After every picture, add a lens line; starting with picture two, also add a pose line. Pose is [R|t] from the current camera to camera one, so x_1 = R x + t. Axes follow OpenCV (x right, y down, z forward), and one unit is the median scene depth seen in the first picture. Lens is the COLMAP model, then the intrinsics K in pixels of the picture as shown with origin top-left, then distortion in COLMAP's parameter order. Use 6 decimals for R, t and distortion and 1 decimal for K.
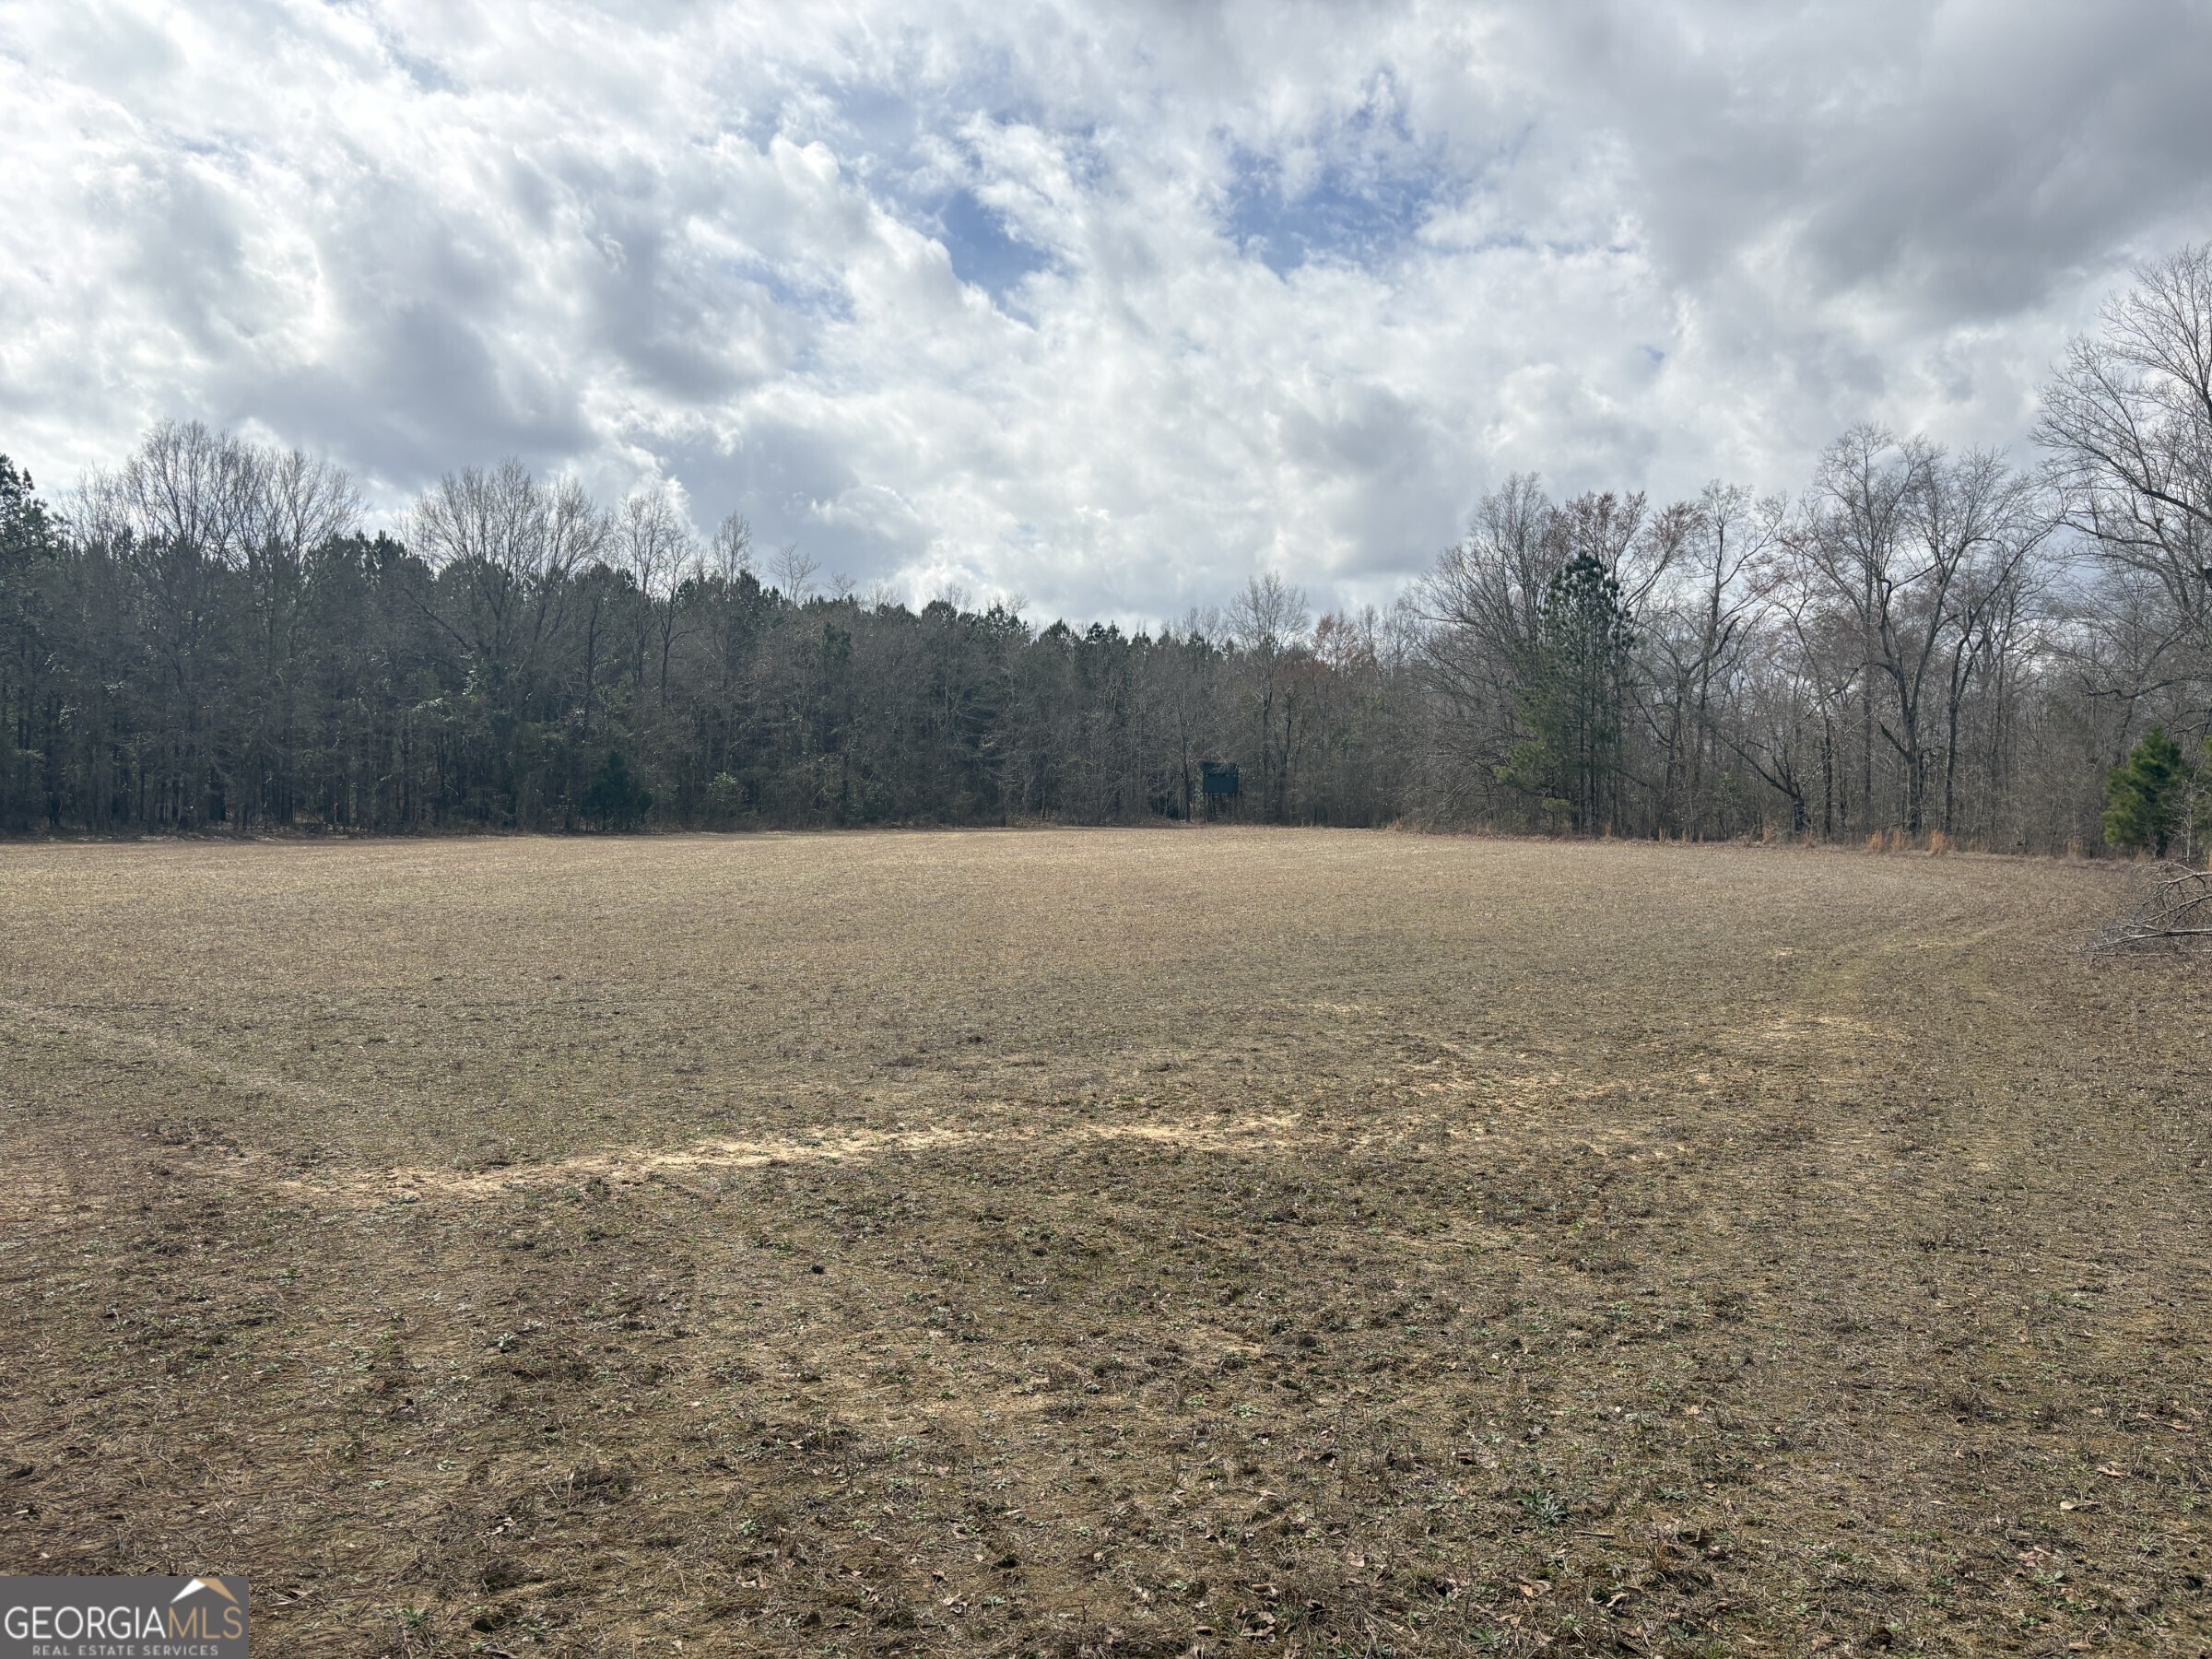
lens RADIAL K [[1678.0, 0, 1101.4], [0, 1678.0, 836.5], [0, 0, 1]] dist [0.041503, -0.046666]
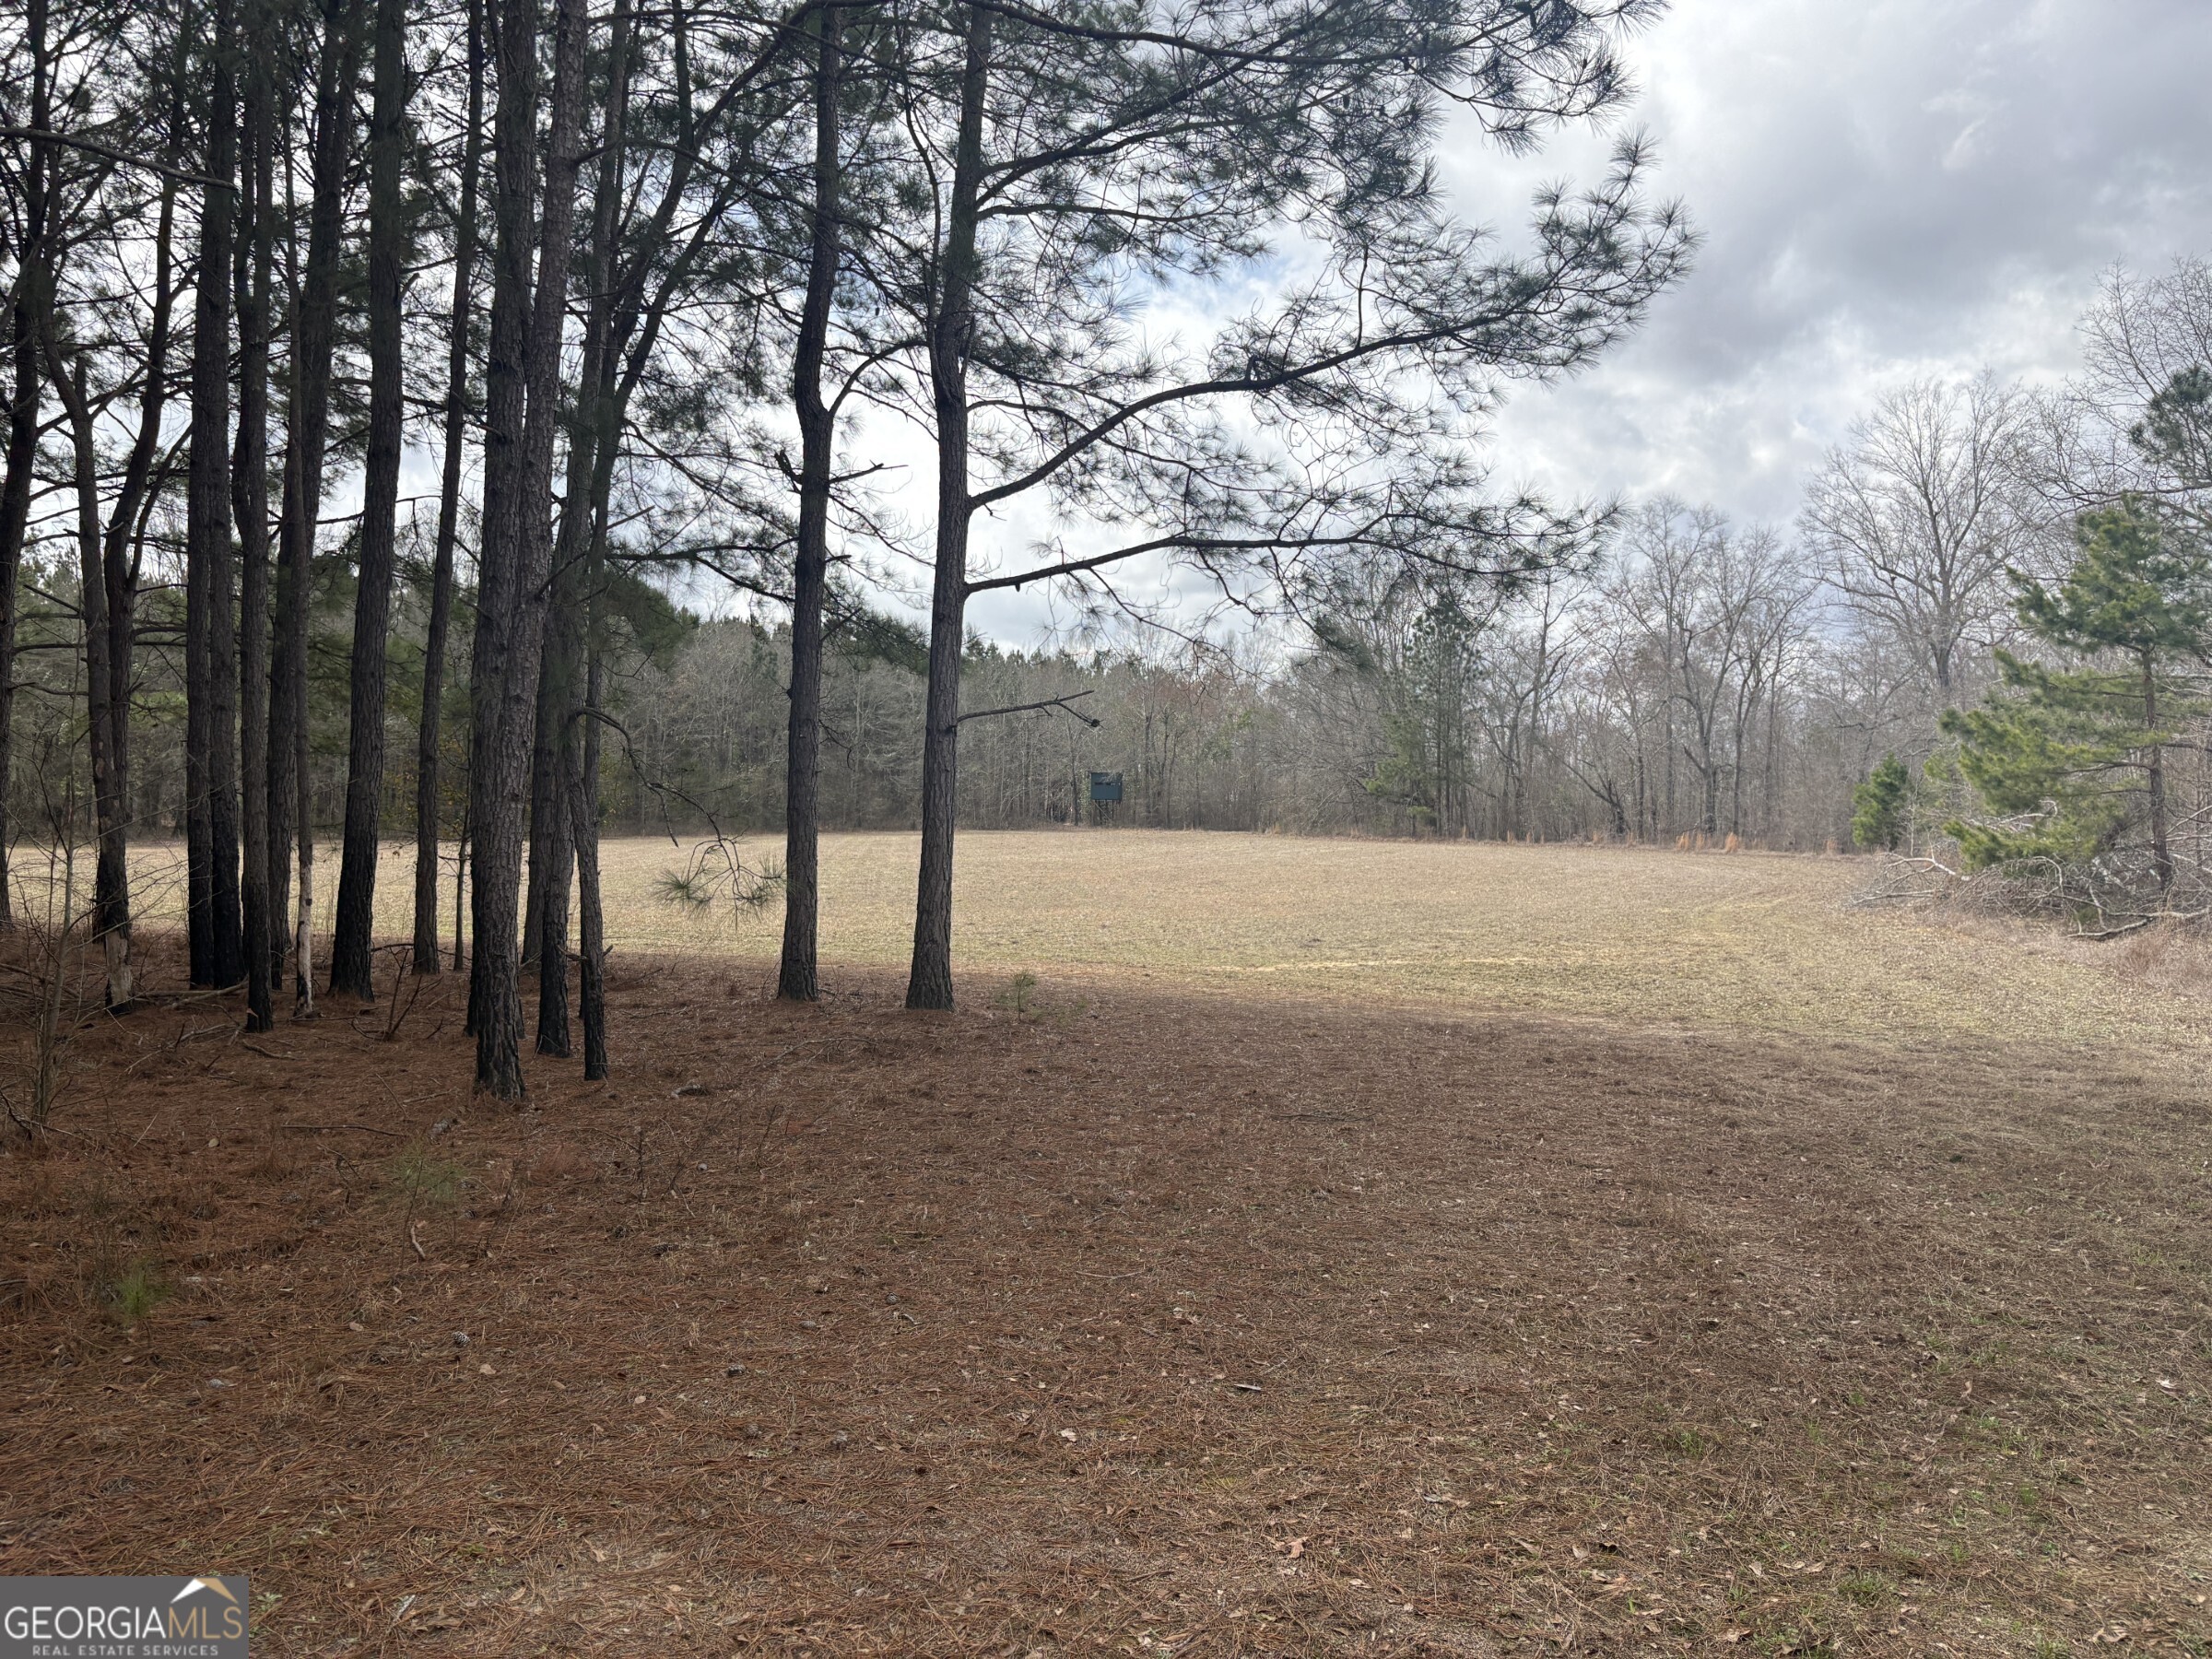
lens RADIAL K [[1678.0, 0, 1112.7], [0, 1678.0, 823.5], [0, 0, 1]] dist [0.041503, -0.046666]
pose [[0.993042, -0.003299, 0.117716, -0.084491], [0.004367, 0.999952, -0.008813, -0.001134], [-0.117681, 0.009266, 0.993008, -0.149624]]
